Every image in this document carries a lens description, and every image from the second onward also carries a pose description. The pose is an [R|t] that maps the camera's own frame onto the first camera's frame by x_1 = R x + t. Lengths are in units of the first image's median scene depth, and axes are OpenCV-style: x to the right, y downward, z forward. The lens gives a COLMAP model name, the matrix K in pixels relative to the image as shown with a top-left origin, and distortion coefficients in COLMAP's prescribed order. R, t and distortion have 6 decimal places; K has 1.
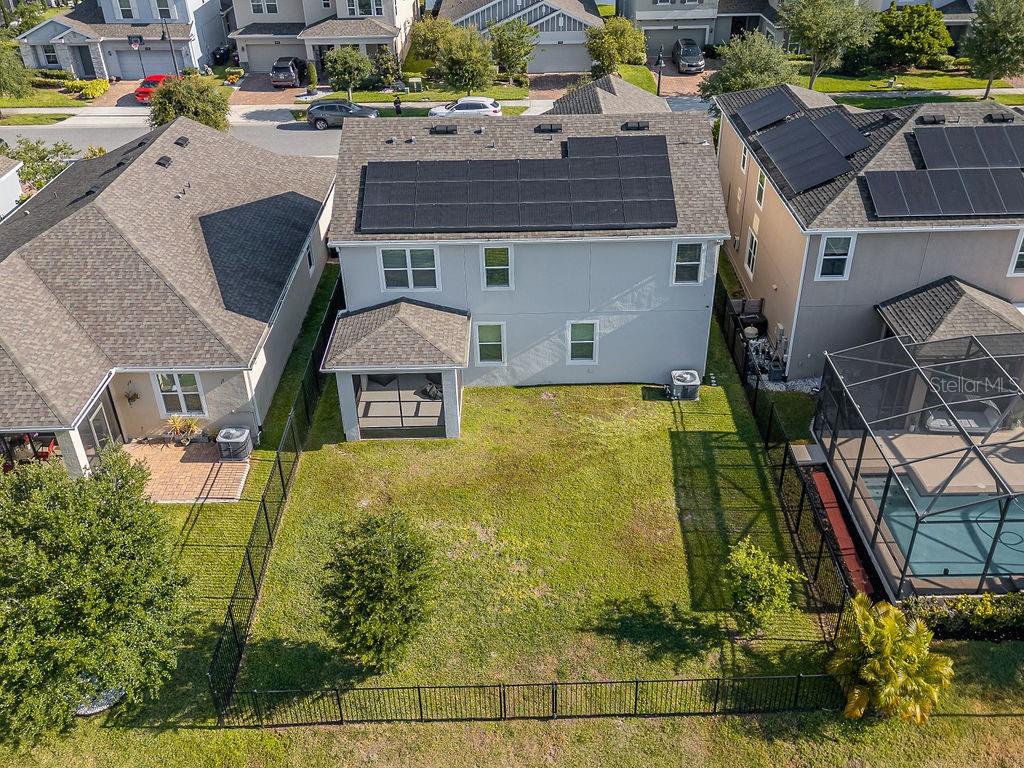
lens RADIAL K [[916.3, 0, 512.0], [0, 916.3, 384.0], [0, 0, 1]] dist [0.002857, 0.003758]
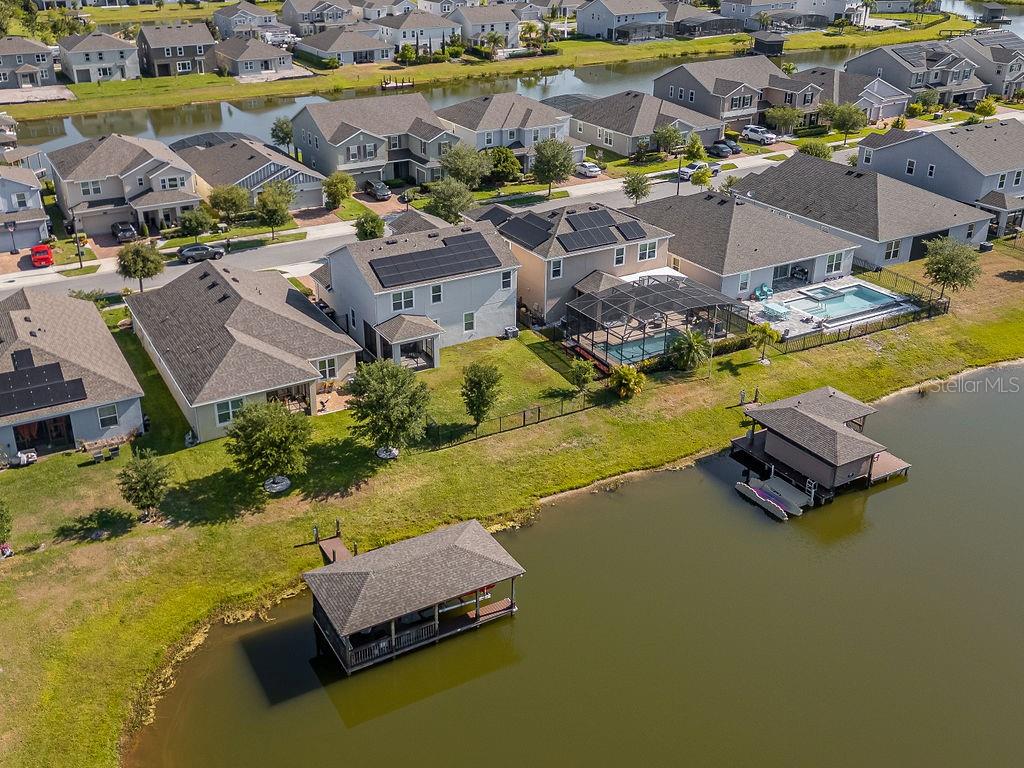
lens RADIAL K [[1017.4, 0, 512.0], [0, 1017.4, 384.0], [0, 0, 1]] dist [0.003274, 0.007855]
pose [[0.865292, -0.198755, 0.460180, -1.091954], [0.254991, 0.964907, -0.062719, 0.308330], [-0.431566, 0.171612, 0.885607, -1.356785]]
